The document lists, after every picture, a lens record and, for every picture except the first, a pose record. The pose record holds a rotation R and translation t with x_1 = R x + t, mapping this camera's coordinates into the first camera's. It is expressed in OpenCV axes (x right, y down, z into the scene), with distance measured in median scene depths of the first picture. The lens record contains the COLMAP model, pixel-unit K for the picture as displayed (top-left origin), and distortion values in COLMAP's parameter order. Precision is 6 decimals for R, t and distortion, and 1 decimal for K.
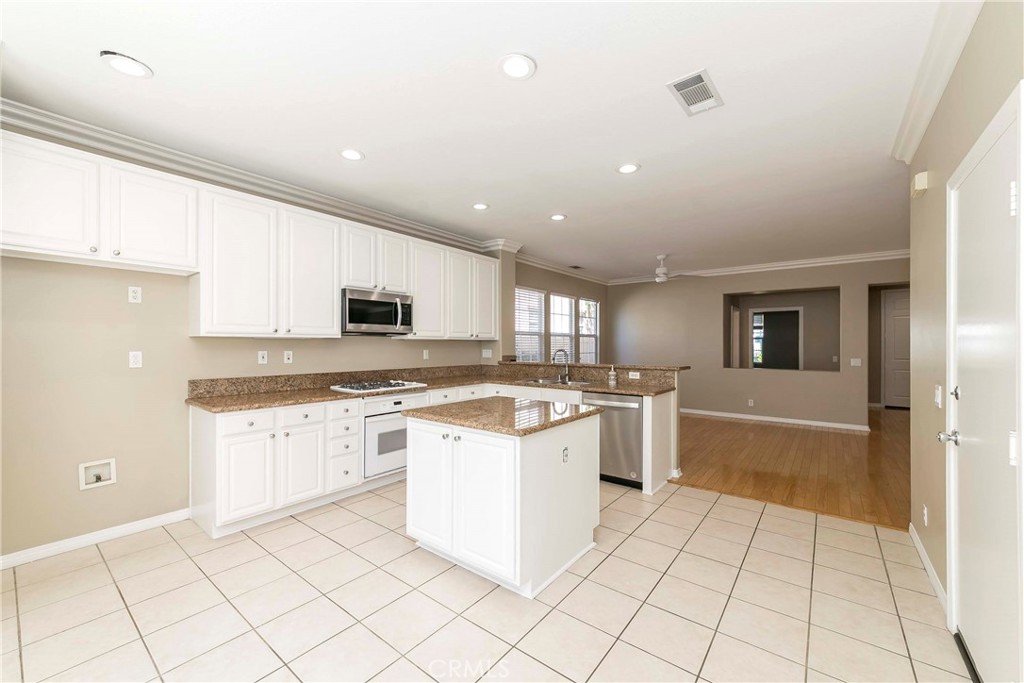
lens RADIAL K [[398.8, 0, 508.4], [0, 398.8, 342.9], [0, 0, 1]] dist [-0.000534, 0.000007]
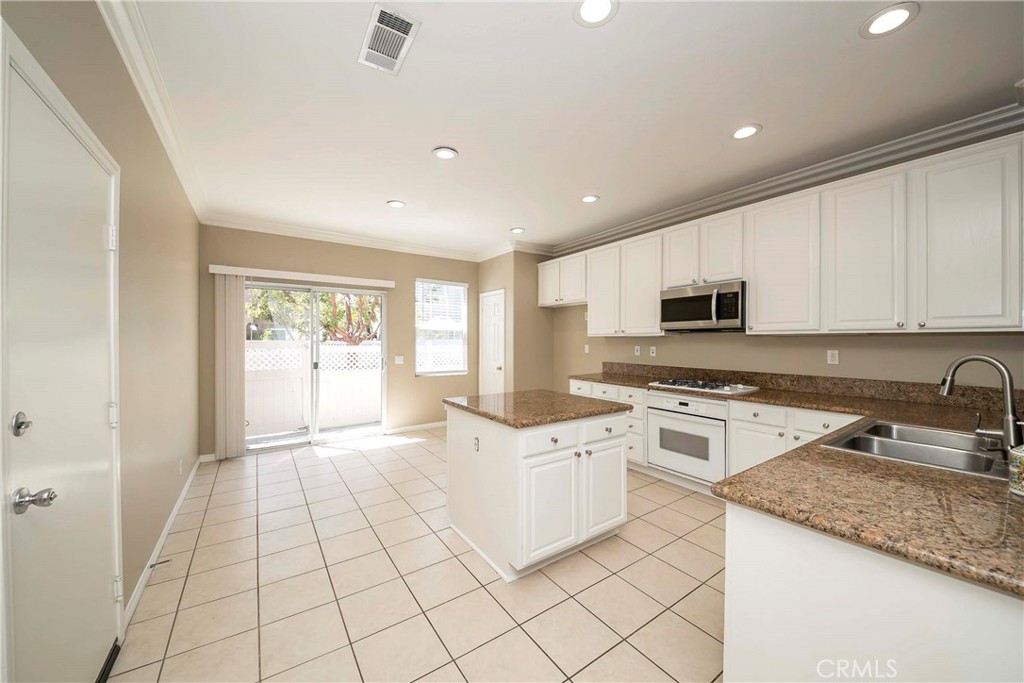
lens RADIAL K [[363.0, 0, 510.3], [0, 363.0, 341.9], [0, 0, 1]] dist [0.015574, 0.000075]
pose [[-0.306152, -0.001663, -0.951981, 0.637319], [-0.000205, 0.999999, -0.001681, 0.006503], [0.951983, -0.000320, -0.306152, 0.841950]]
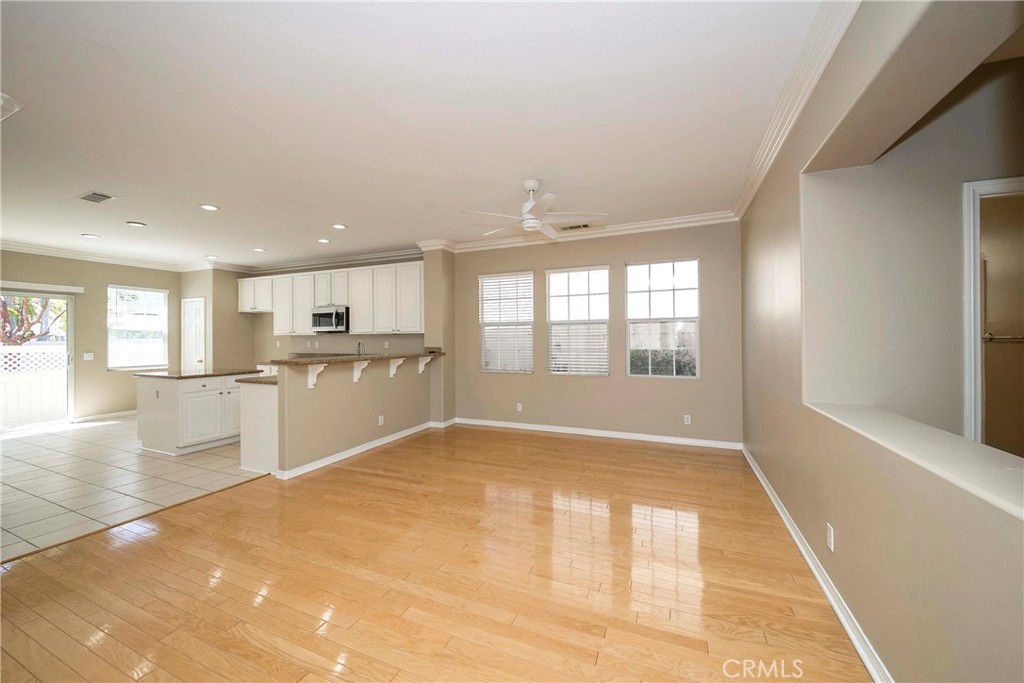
lens RADIAL K [[390.3, 0, 515.0], [0, 390.3, 334.5], [0, 0, 1]] dist [-0.016469, -0.001017]
pose [[0.270487, -0.016032, -0.962590, 1.491484], [0.010828, 0.999849, -0.013610, 0.019955], [0.962663, -0.006741, 0.270619, 1.318490]]
